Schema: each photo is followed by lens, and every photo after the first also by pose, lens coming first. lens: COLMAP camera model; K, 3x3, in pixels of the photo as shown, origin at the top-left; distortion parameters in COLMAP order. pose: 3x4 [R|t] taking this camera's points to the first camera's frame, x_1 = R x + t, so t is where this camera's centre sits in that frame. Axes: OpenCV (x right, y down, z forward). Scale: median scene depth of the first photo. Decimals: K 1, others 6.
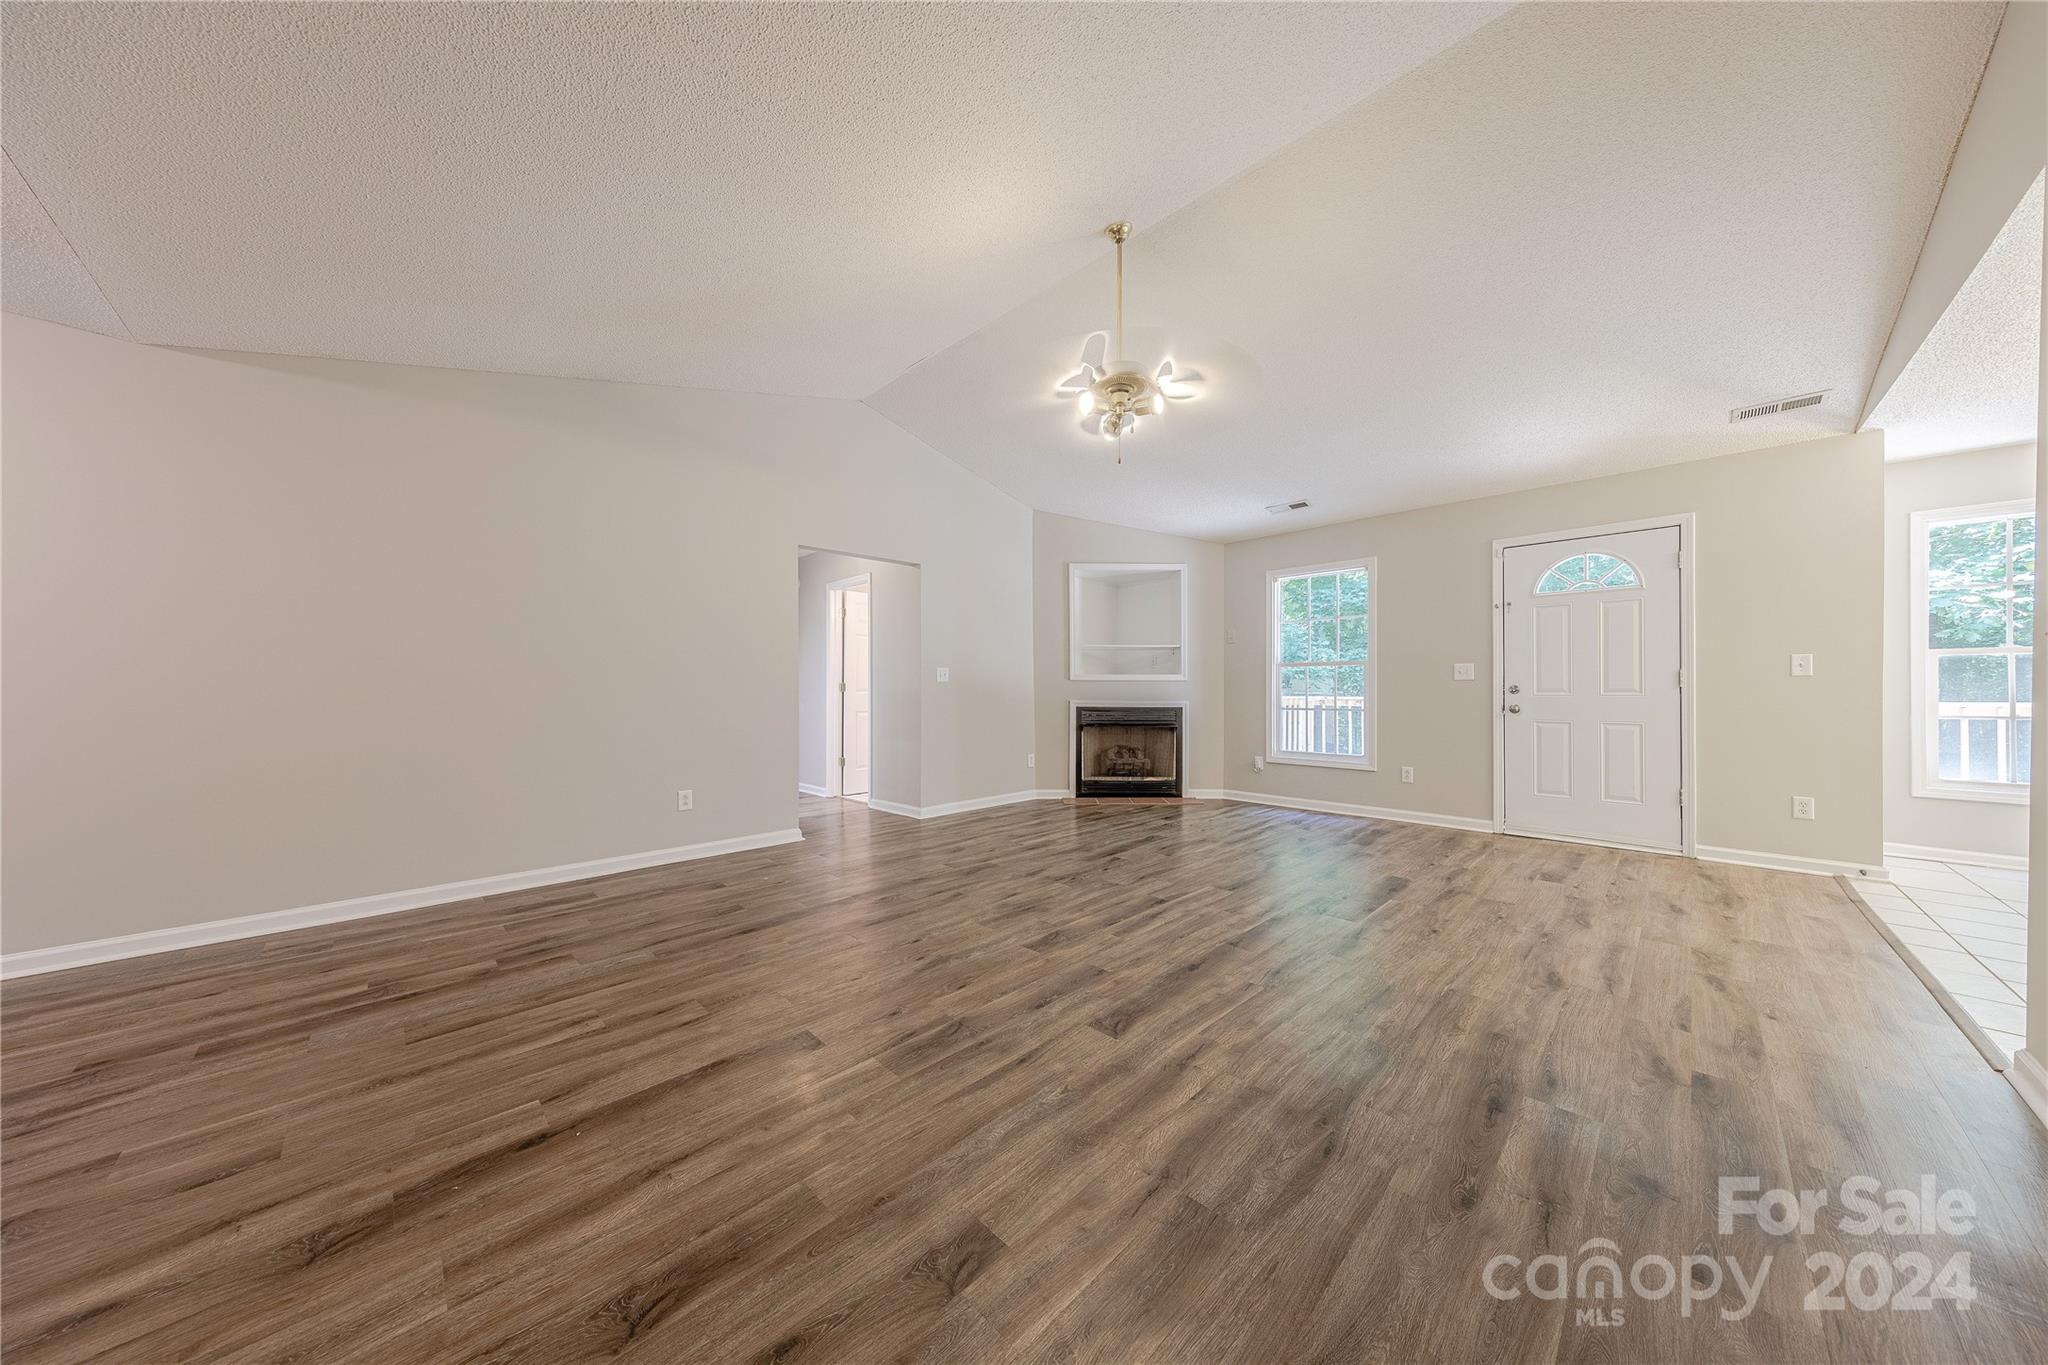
lens RADIAL K [[655.0, 0, 1043.3], [0, 655.0, 688.1], [0, 0, 1]] dist [0.005354, -0.000178]
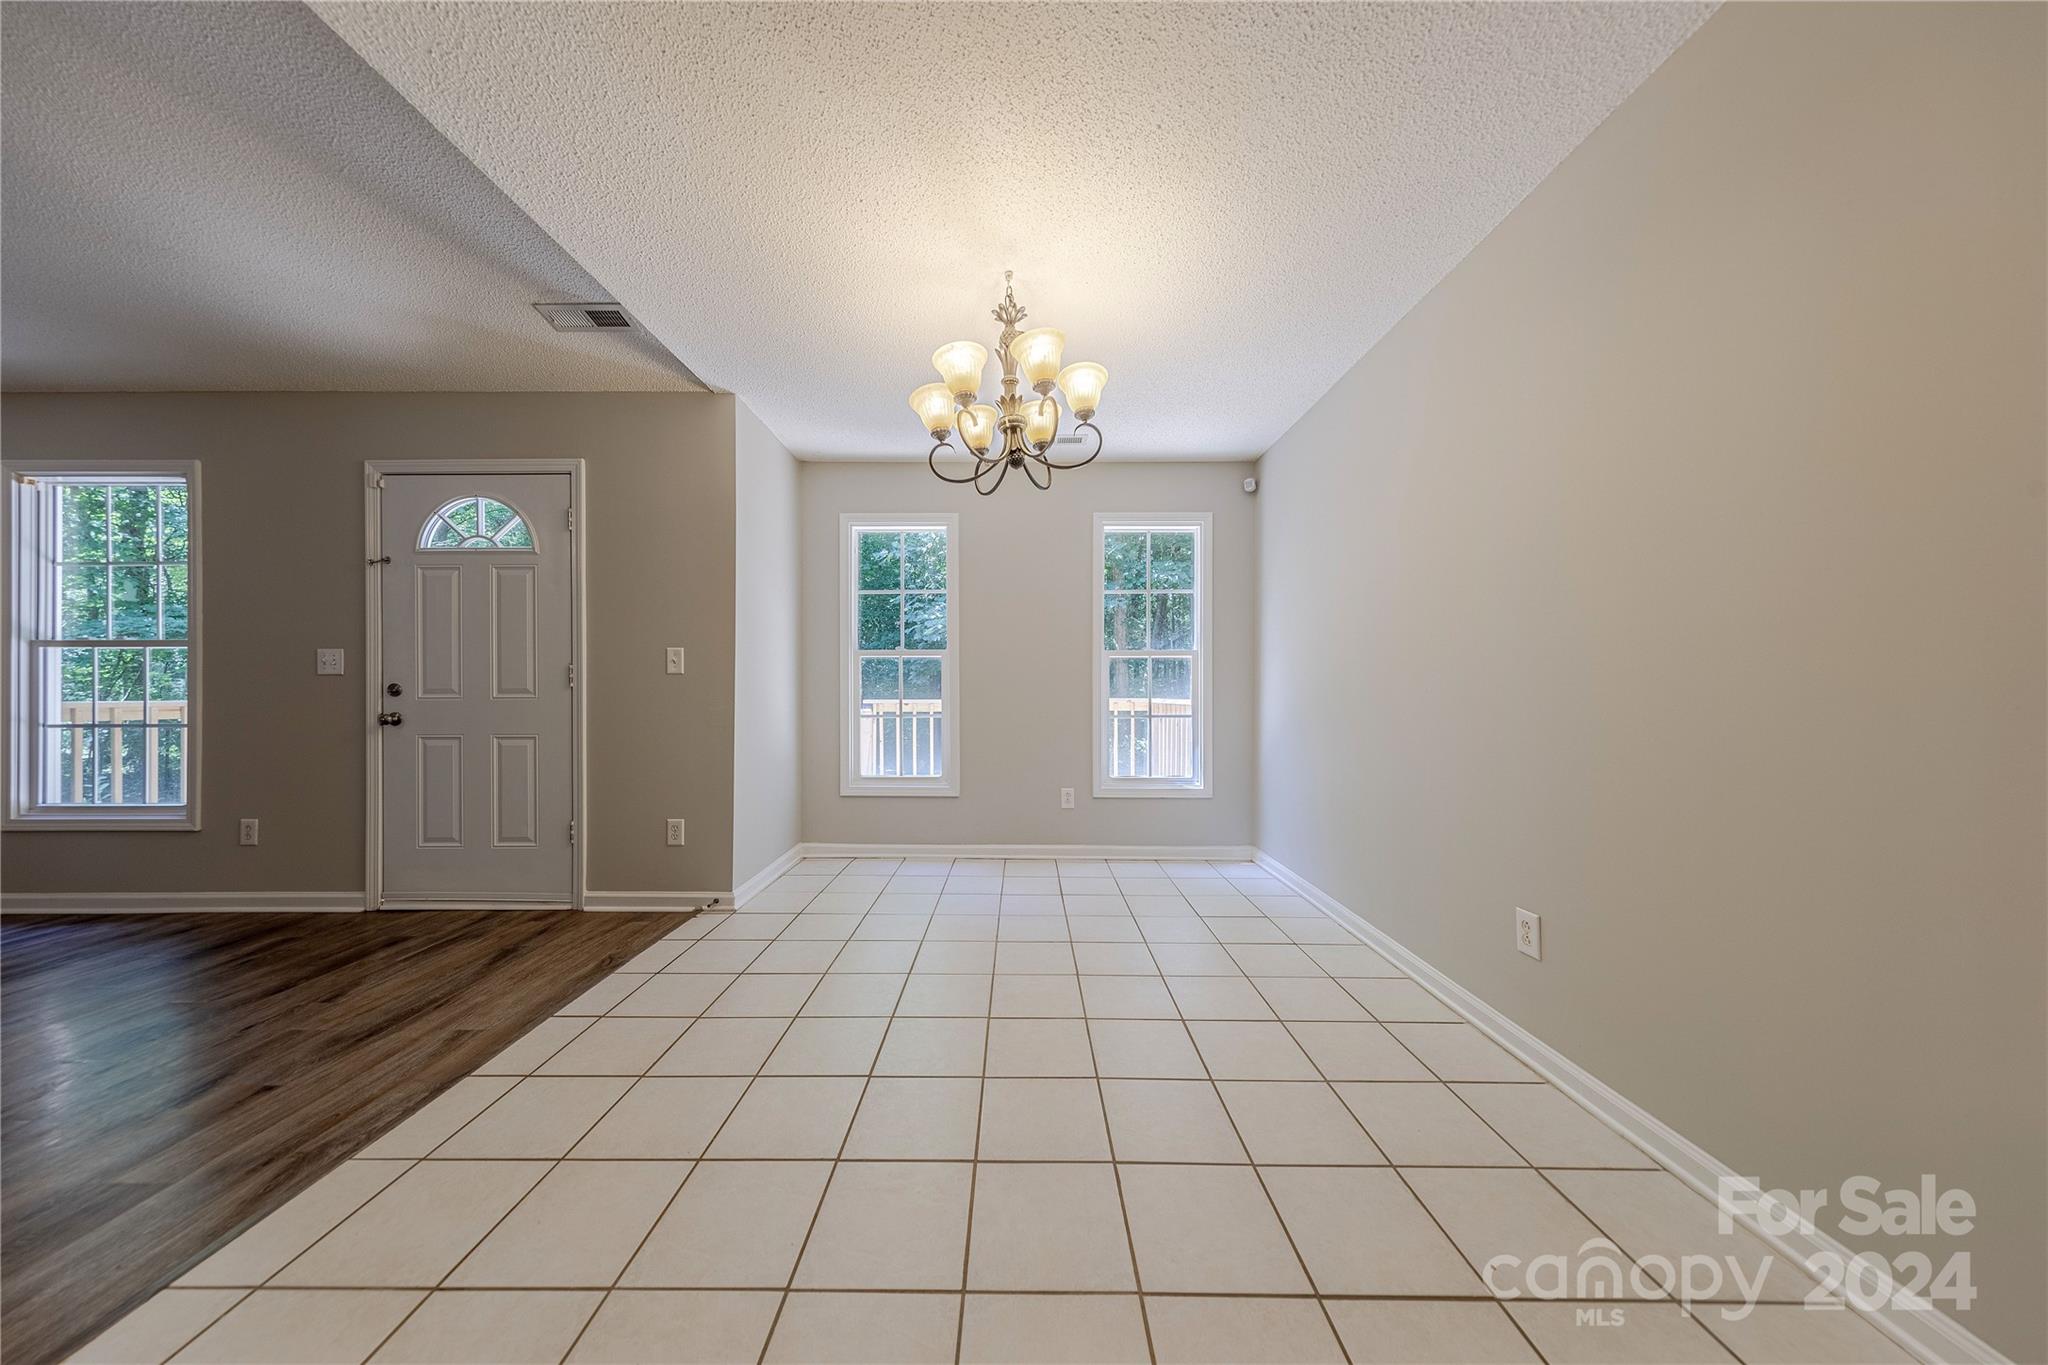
lens RADIAL K [[645.6, 0, 1020.8], [0, 645.6, 706.2], [0, 0, 1]] dist [0.000826, 0.000037]
pose [[0.724305, -0.011587, 0.689383, 1.092459], [-0.002215, 0.999815, 0.019131, 0.006695], [-0.689476, -0.015384, 0.724145, 0.133421]]
